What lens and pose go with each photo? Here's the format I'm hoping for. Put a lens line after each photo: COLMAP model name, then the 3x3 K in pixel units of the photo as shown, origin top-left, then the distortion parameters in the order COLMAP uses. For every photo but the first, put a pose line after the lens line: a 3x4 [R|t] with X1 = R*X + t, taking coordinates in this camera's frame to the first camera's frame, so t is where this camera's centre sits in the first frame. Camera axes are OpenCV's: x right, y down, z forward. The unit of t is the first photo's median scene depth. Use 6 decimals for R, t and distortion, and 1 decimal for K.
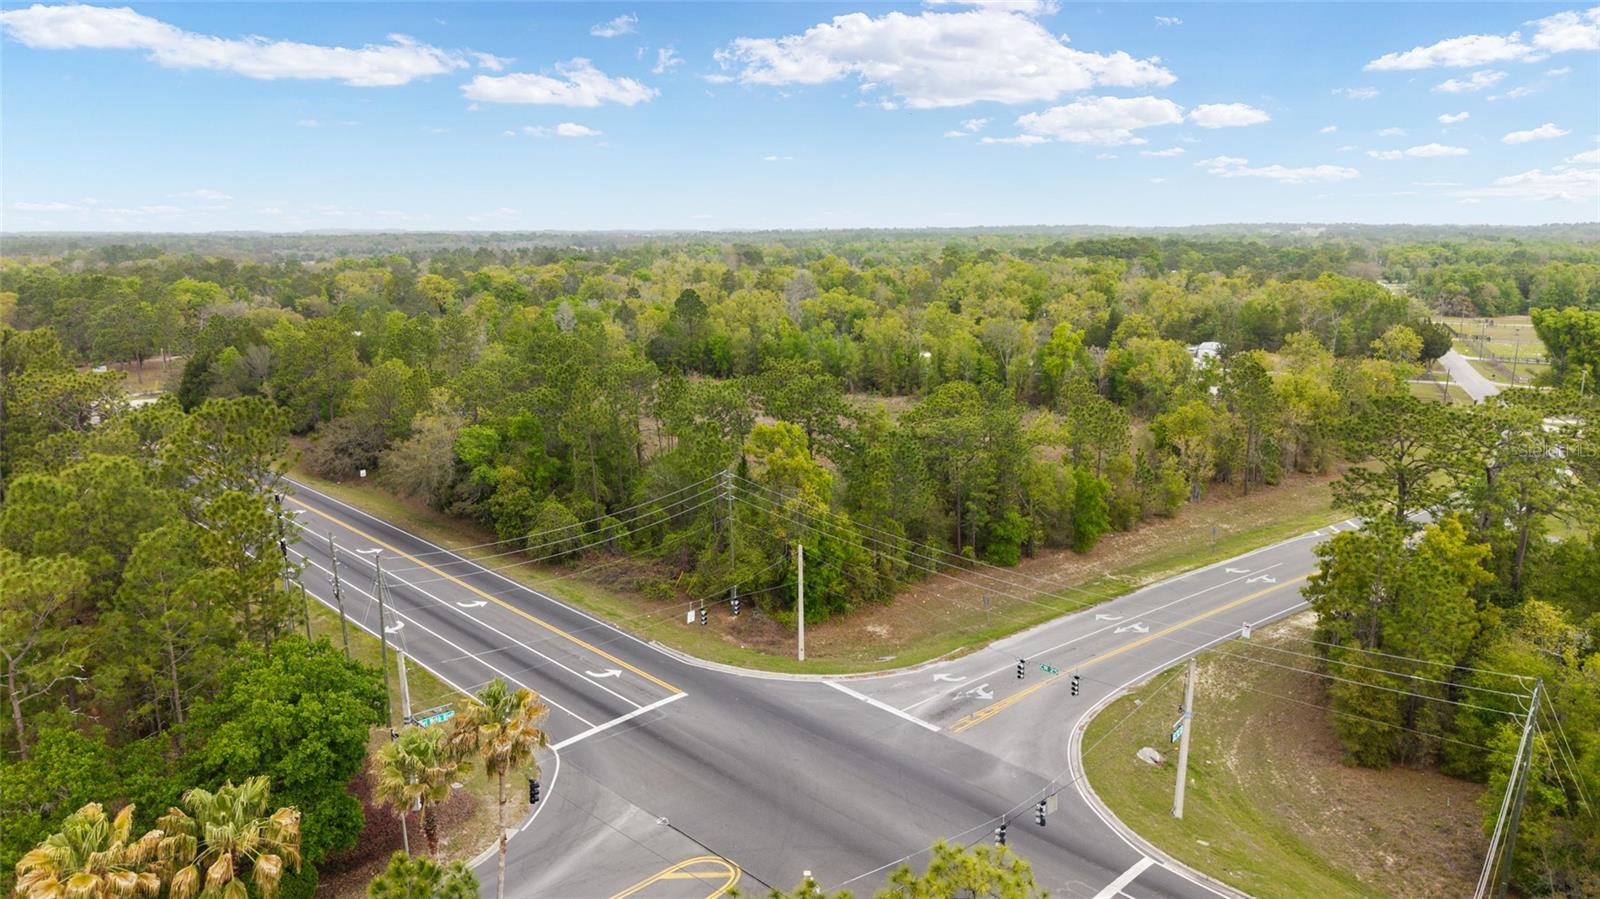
lens RADIAL K [[1089.9, 0, 798.5], [0, 1089.9, 449.2], [0, 0, 1]] dist [-0.015345, 0.003667]
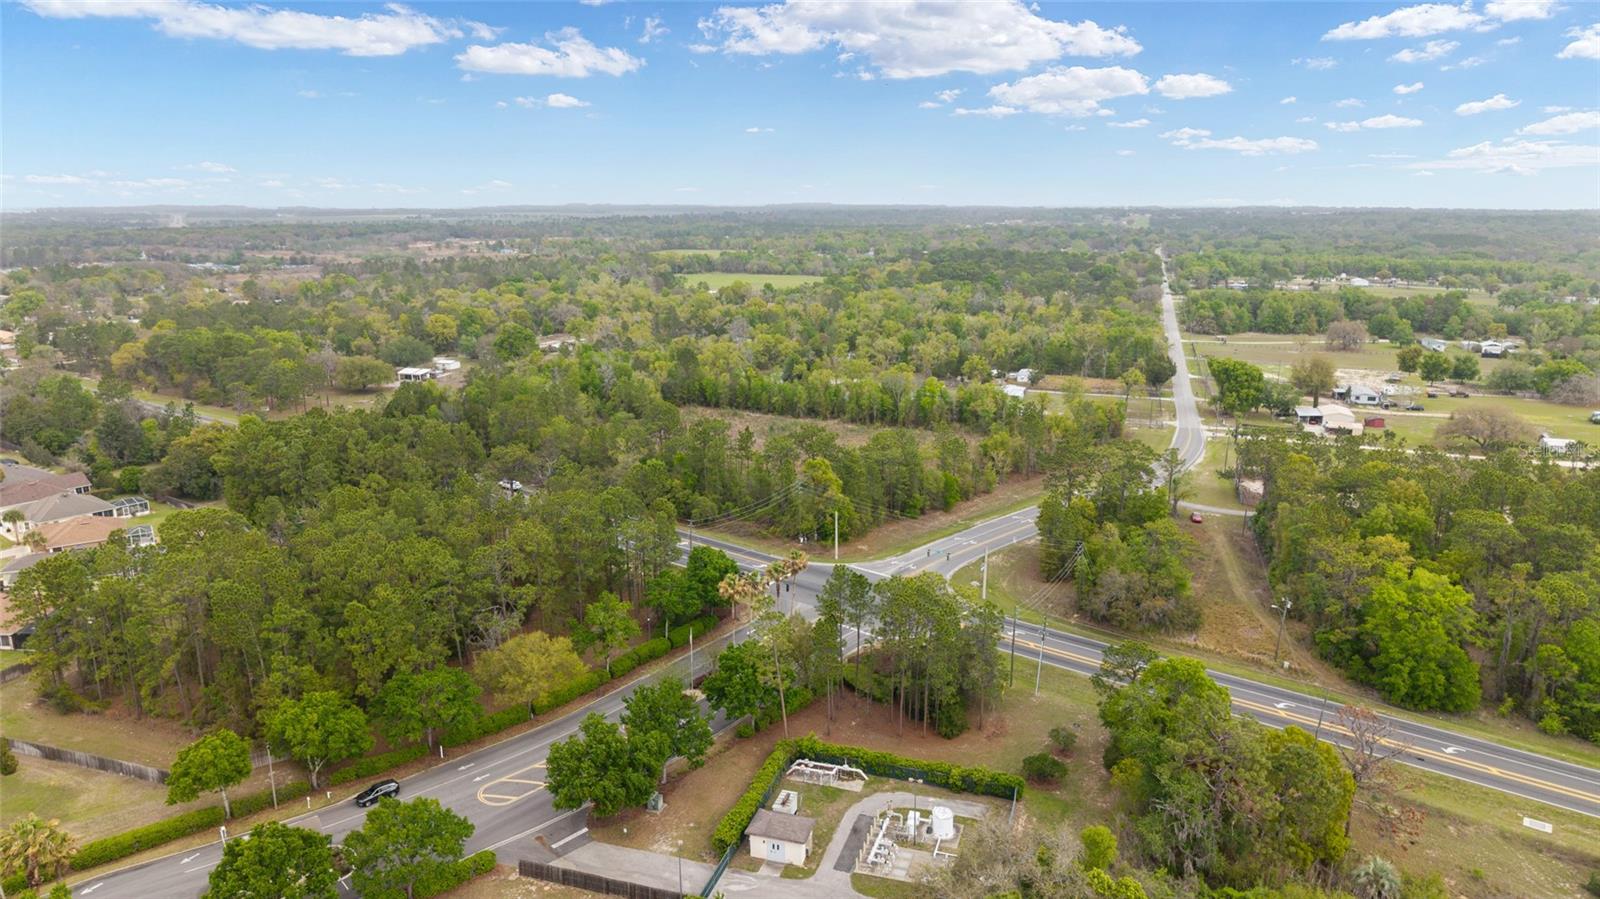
lens RADIAL K [[1089.9, 0, 792.7], [0, 1089.9, 445.6], [0, 0, 1]] dist [-0.015345, 0.003667]
pose [[0.992161, -0.026713, 0.122078, -0.266010], [0.024063, 0.999443, 0.023130, -0.080925], [-0.122628, -0.020011, 0.992251, -0.963446]]
